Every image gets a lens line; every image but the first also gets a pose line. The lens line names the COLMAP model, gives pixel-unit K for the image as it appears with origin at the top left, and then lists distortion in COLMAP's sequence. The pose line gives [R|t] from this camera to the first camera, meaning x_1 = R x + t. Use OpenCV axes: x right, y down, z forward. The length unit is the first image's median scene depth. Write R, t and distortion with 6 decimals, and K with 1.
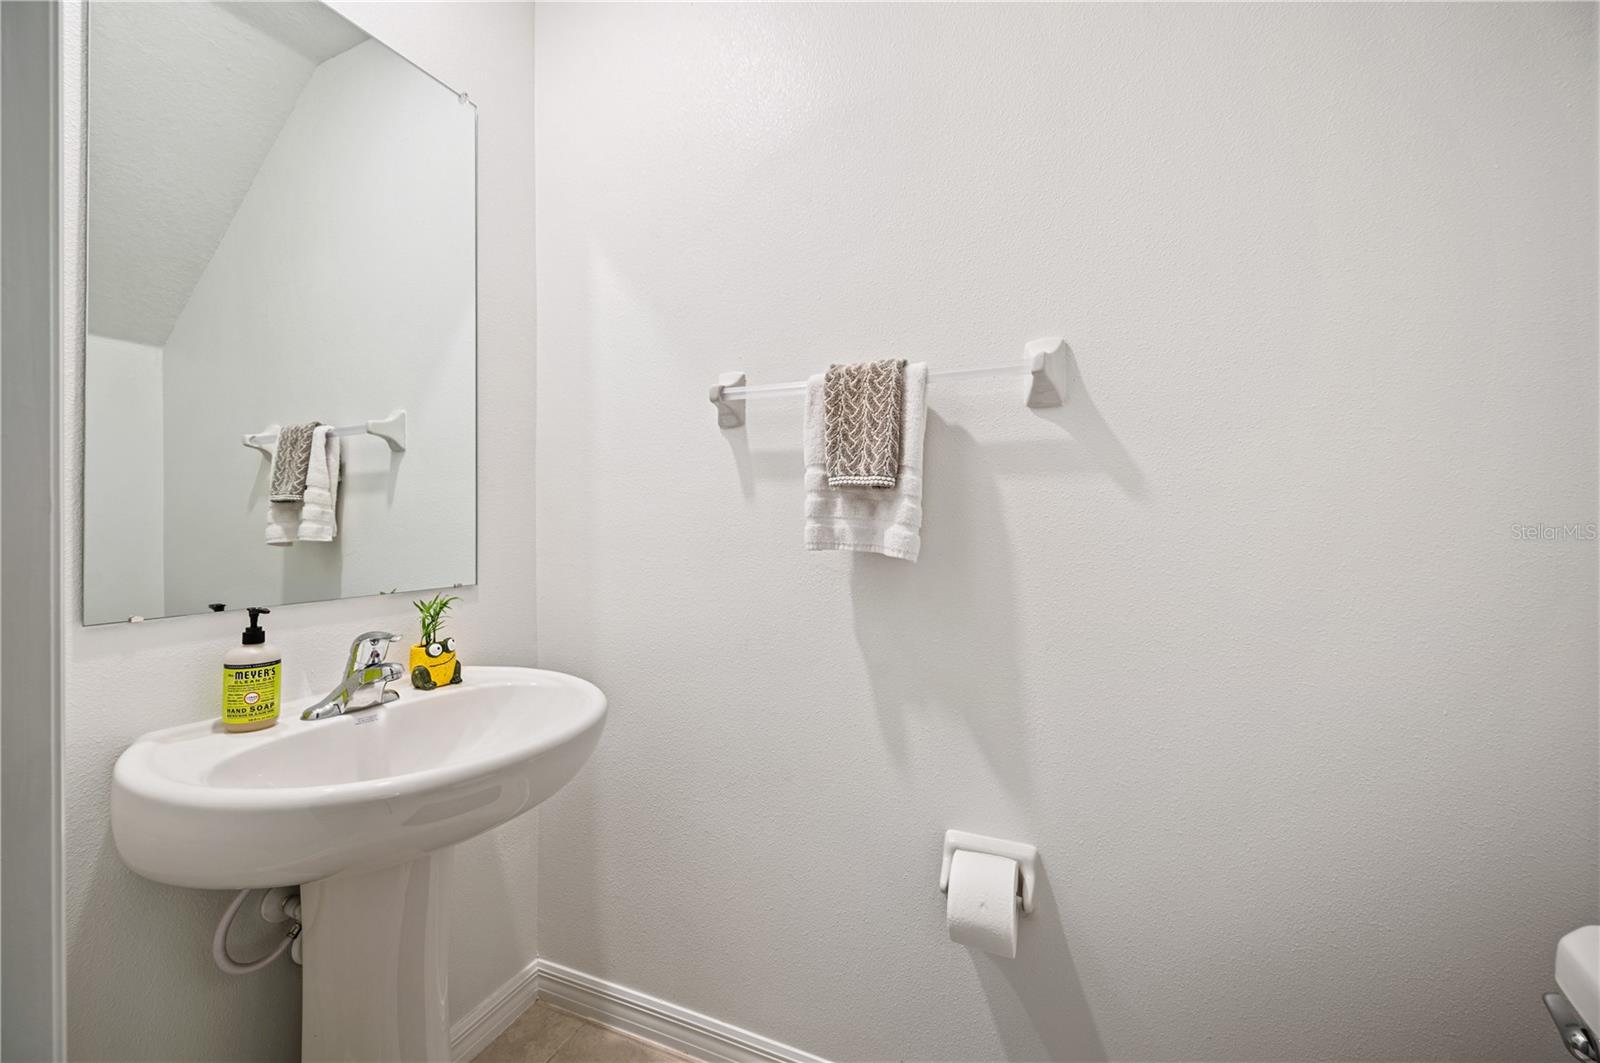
lens RADIAL K [[635.2, 0, 800.4], [0, 635.2, 520.6], [0, 0, 1]] dist [0.000061, 0.000118]
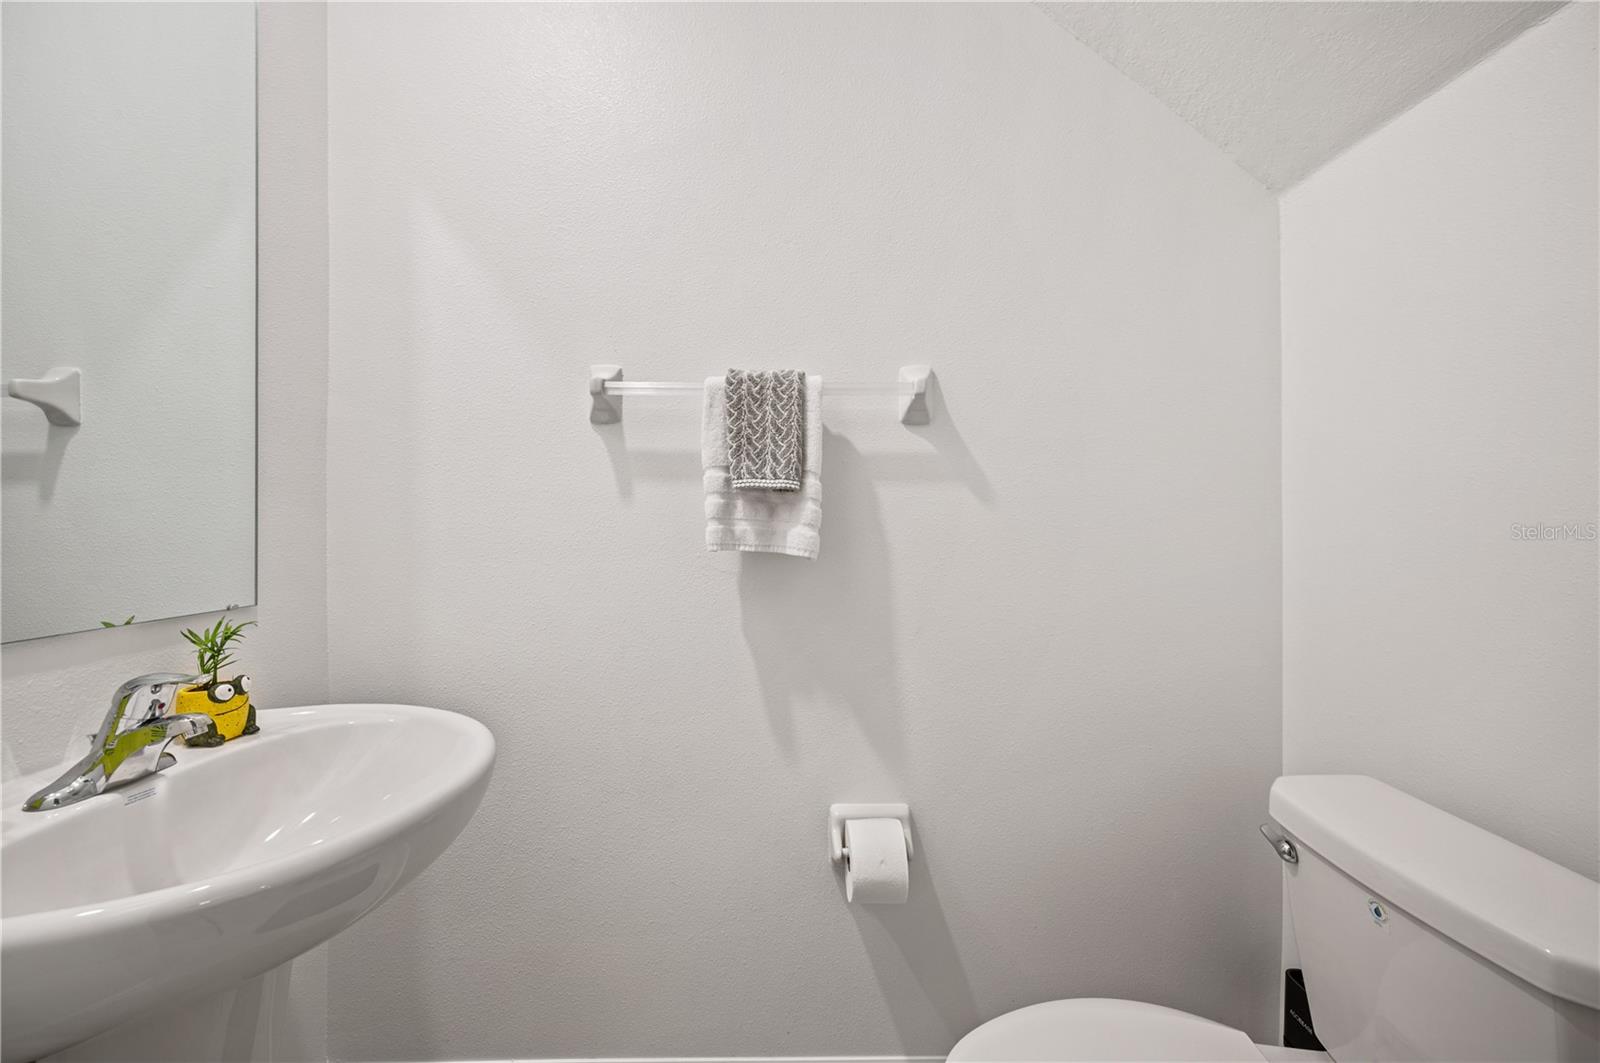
lens RADIAL K [[635.2, 0, 800.4], [0, 635.2, 520.6], [0, 0, 1]] dist [0.000061, 0.000118]
pose [[0.911891, -0.000014, 0.410433, -0.274730], [0.001480, 0.999994, -0.003252, 0.001306], [-0.410431, 0.003573, 0.911885, 0.024994]]
